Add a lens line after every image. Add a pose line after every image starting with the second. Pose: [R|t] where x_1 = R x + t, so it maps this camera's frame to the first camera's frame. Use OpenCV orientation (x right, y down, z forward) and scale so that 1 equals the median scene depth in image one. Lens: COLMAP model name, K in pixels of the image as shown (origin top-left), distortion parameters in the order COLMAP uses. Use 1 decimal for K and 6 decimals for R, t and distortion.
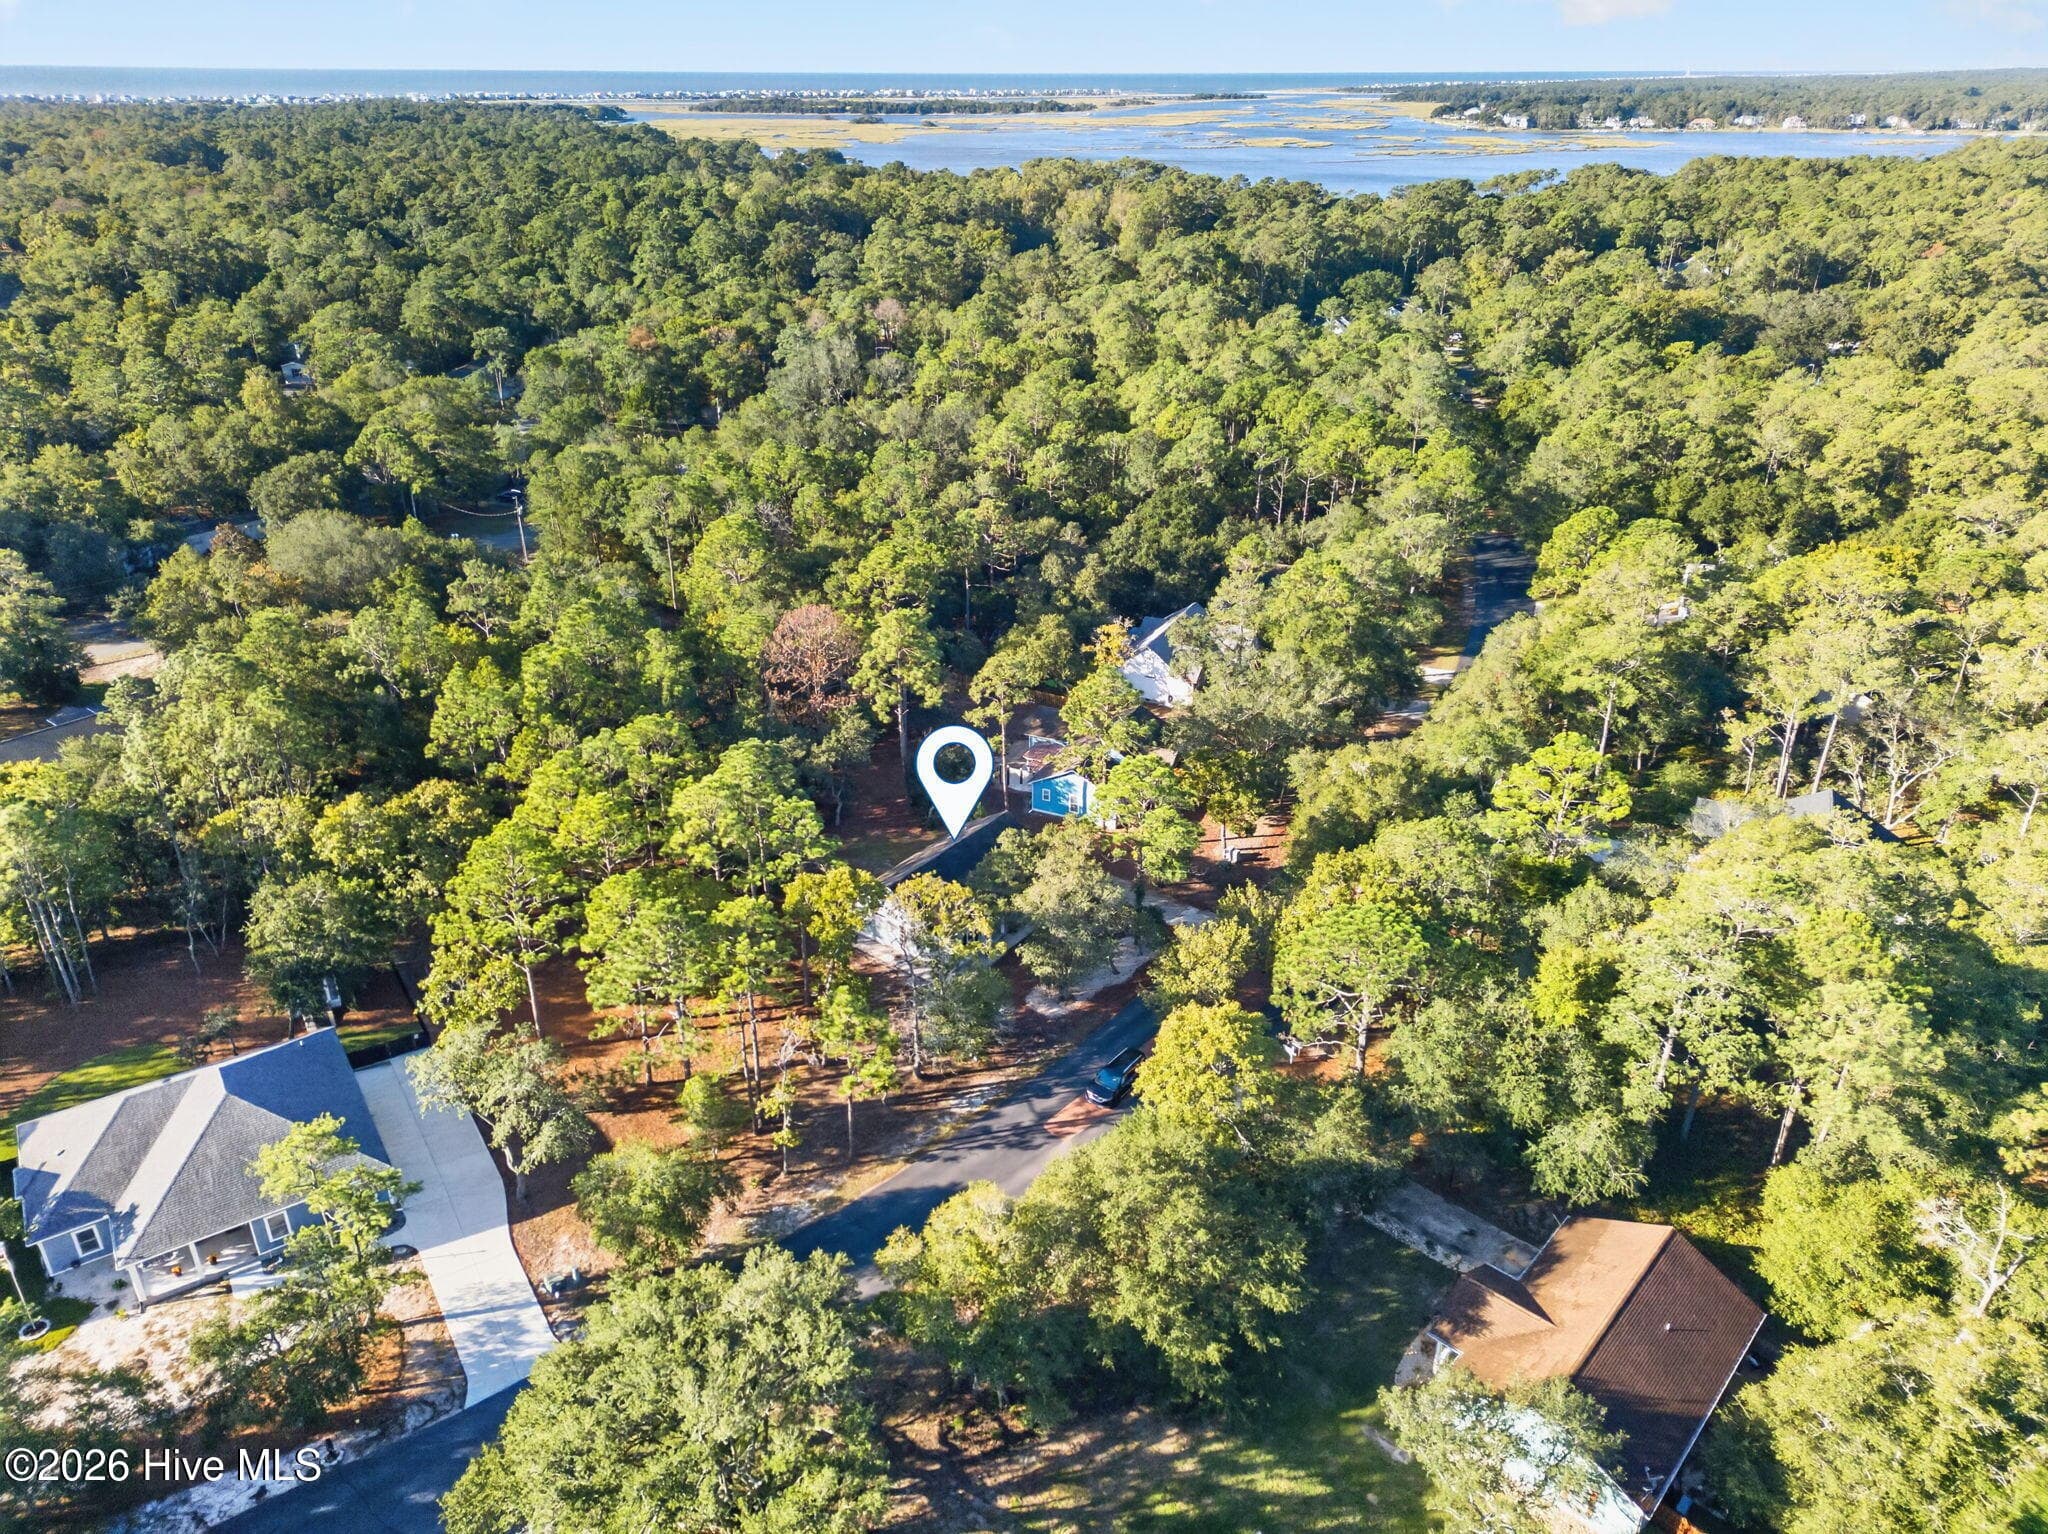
lens RADIAL K [[1462.1, 0, 1024.0], [0, 1462.1, 767.0], [0, 0, 1]] dist [0.061048, -0.045634]
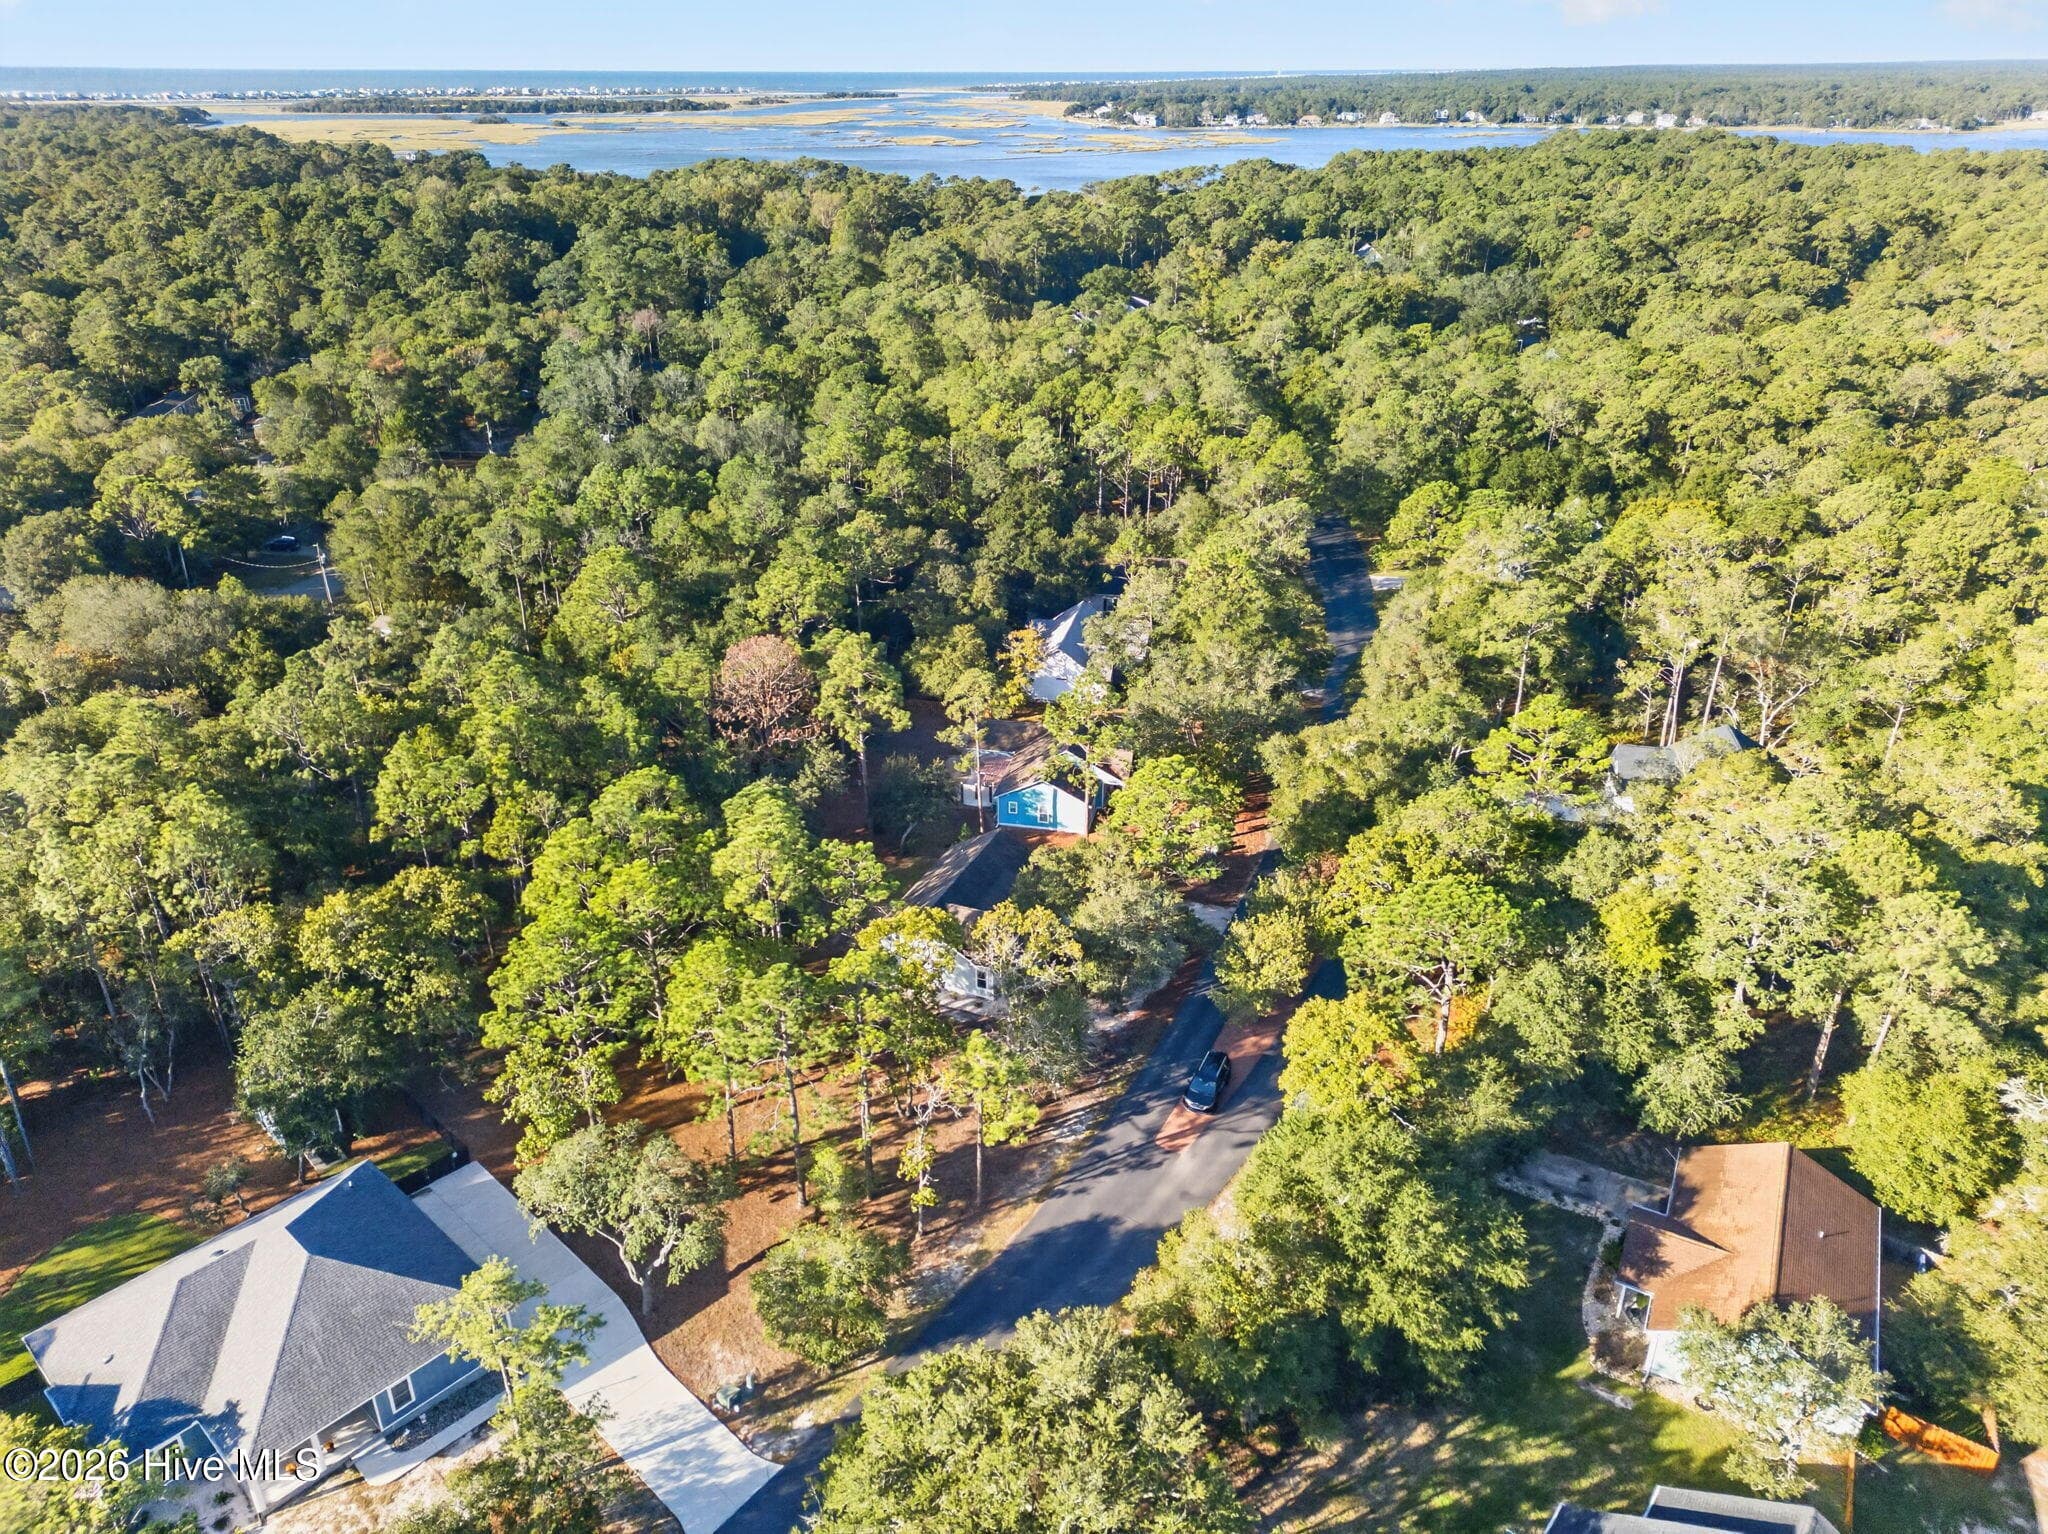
lens RADIAL K [[1462.1, 0, 1024.0], [0, 1462.1, 767.0], [0, 0, 1]] dist [0.061048, -0.045634]
pose [[0.971085, -0.104792, 0.214507, -0.155660], [0.104618, 0.994438, 0.012197, -0.016446], [-0.214592, 0.010597, 0.976646, 0.032156]]
